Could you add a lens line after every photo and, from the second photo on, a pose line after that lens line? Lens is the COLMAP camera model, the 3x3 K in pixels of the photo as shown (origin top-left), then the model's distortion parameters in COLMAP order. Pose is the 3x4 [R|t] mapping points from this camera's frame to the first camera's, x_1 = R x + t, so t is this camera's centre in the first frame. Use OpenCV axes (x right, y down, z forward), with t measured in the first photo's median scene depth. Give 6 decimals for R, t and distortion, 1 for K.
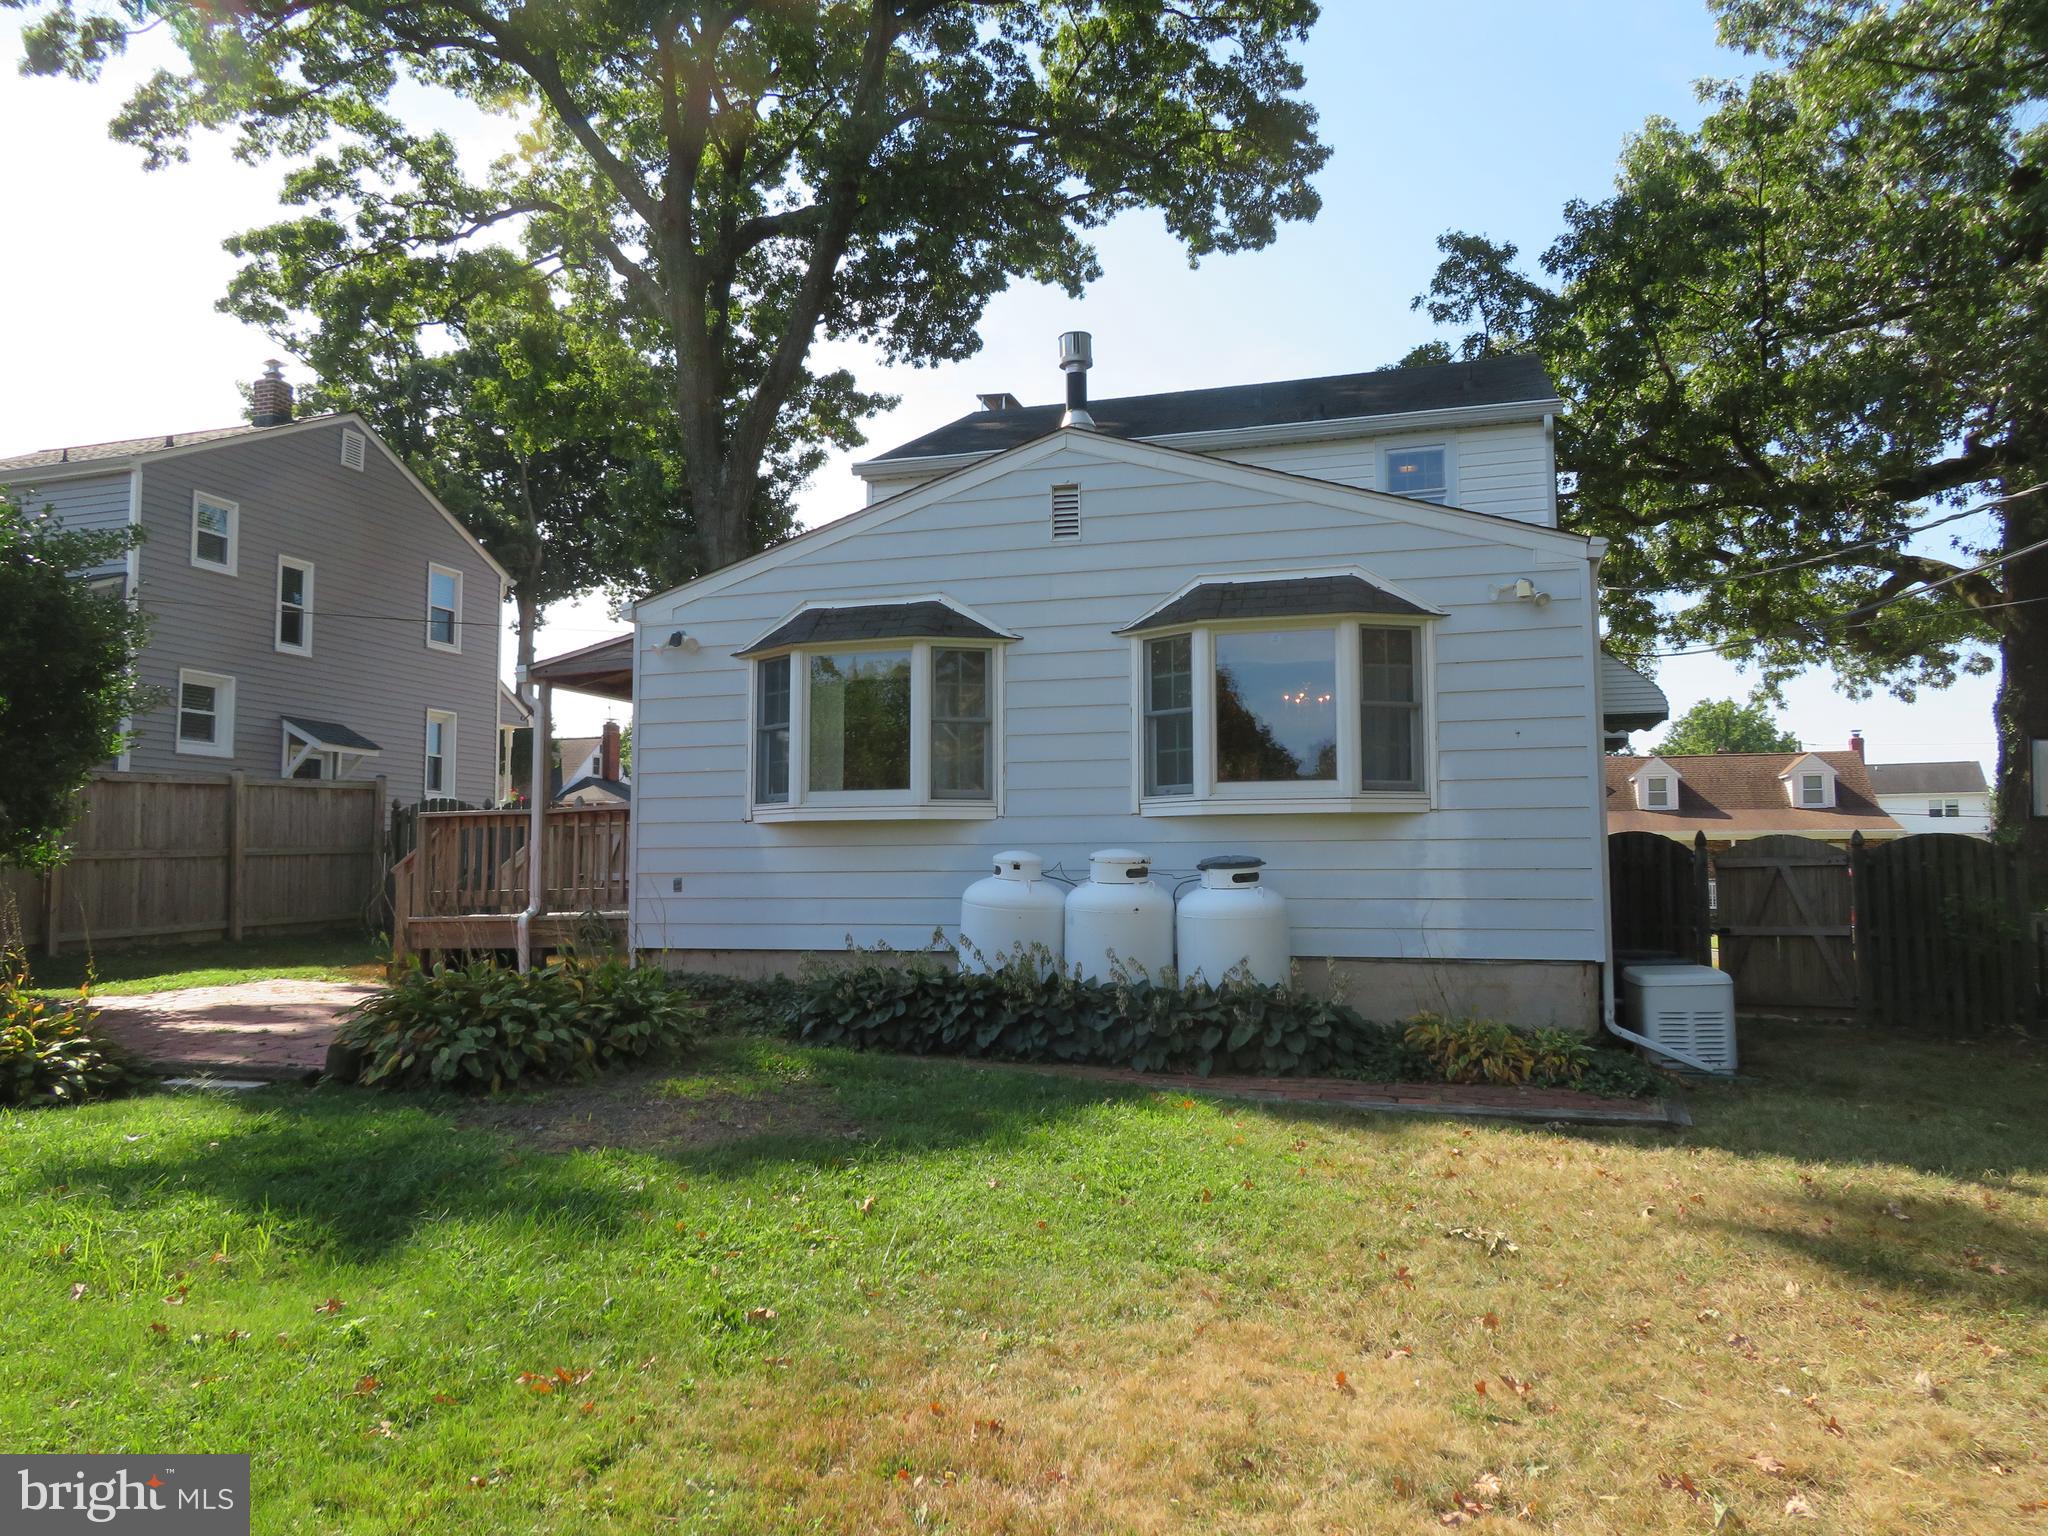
lens RADIAL K [[1483.4, 0, 1024.0], [0, 1483.4, 768.0], [0, 0, 1]] dist [-0.041371, 0.047062]
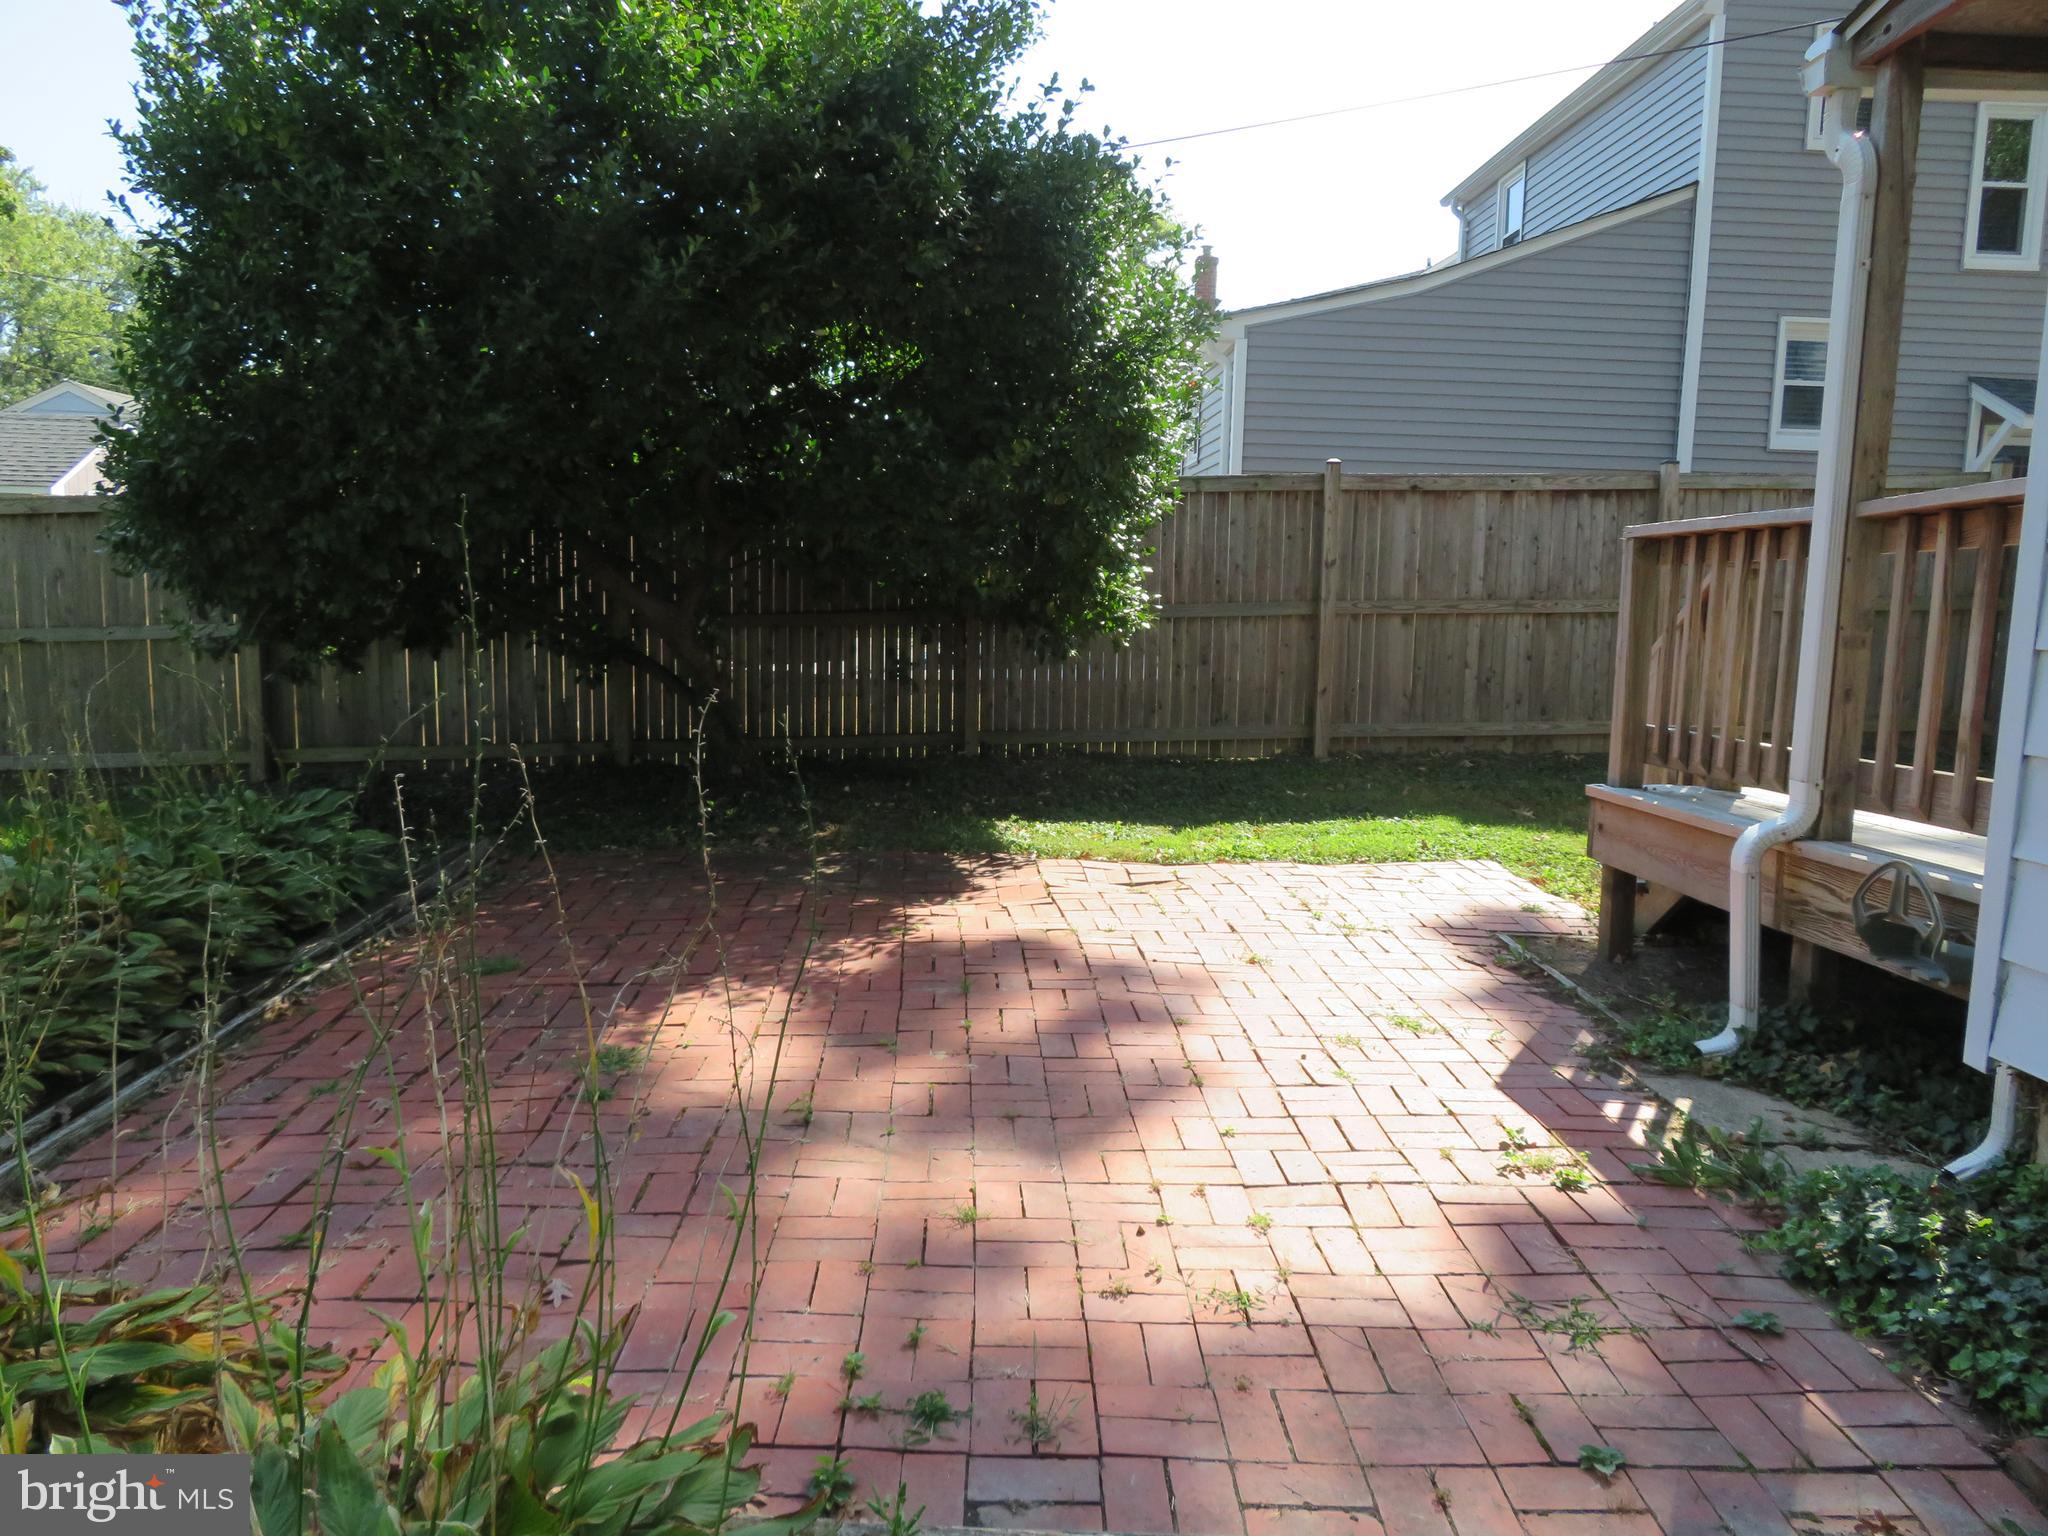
lens RADIAL K [[1483.4, 0, 1024.0], [0, 1483.4, 768.0], [0, 0, 1]] dist [-0.041371, 0.047062]
pose [[0.341094, 0.128412, -0.931217, -0.088608], [0.040996, 0.987651, 0.151211, 0.028440], [0.939135, -0.089753, 0.331617, 0.735746]]
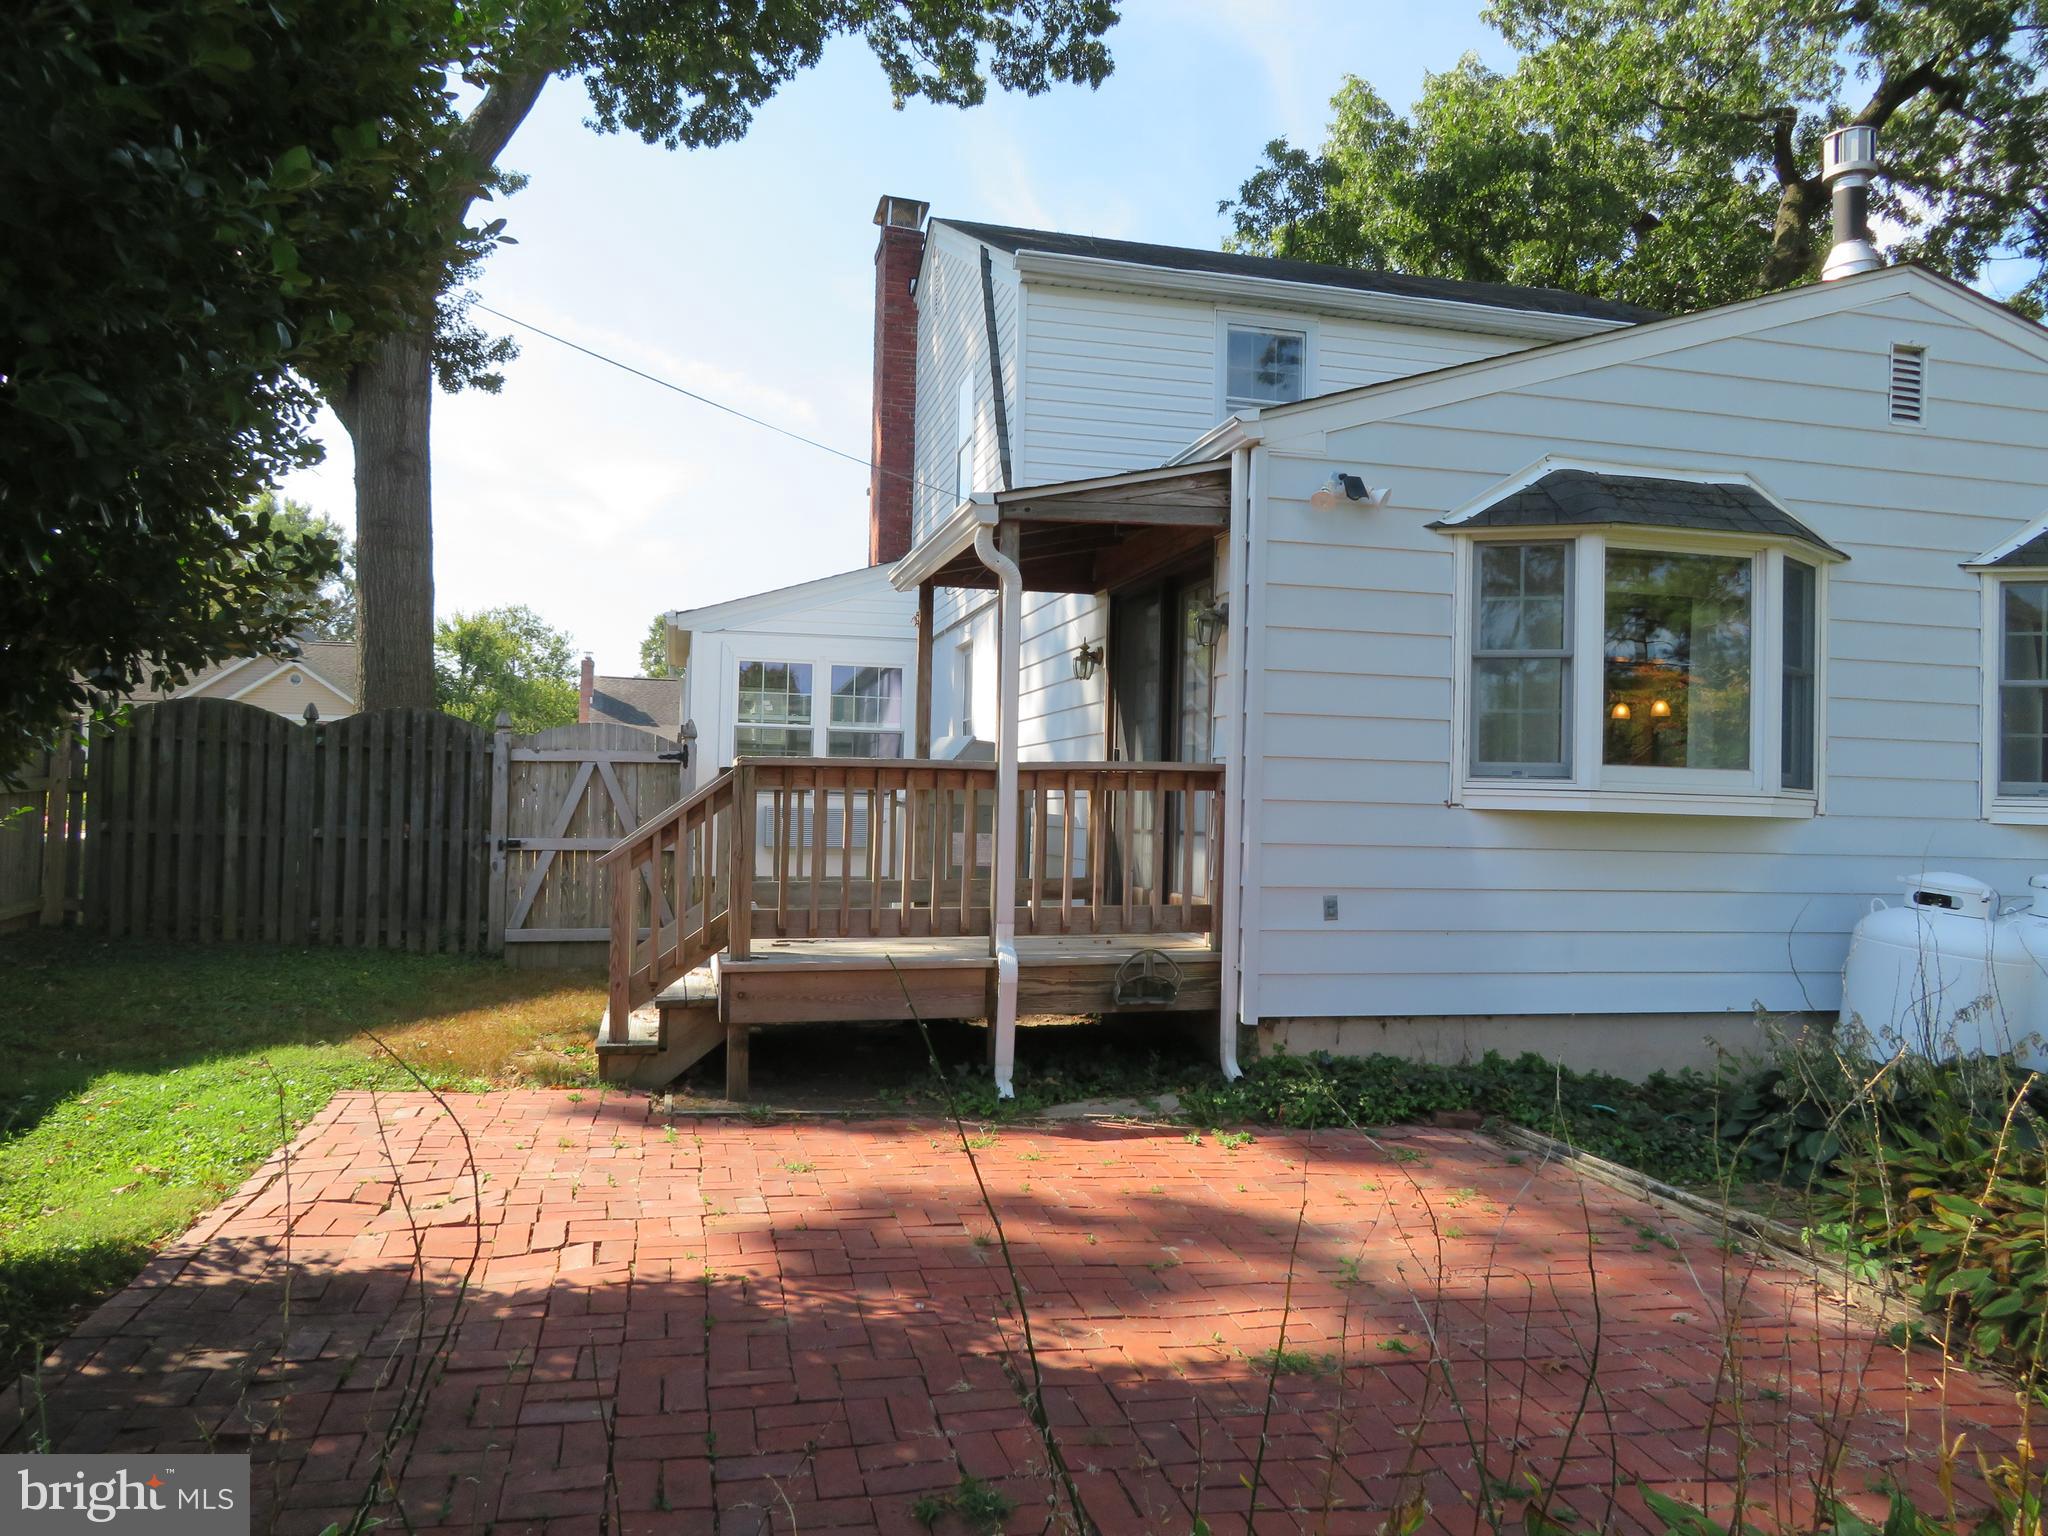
lens RADIAL K [[1483.4, 0, 1024.0], [0, 1483.4, 768.0], [0, 0, 1]] dist [-0.041371, 0.047062]
pose [[0.861279, 0.038578, 0.506665, -0.607650], [-0.066509, 0.997094, 0.037139, 0.009462], [-0.503760, -0.065685, 0.861342, 0.533563]]
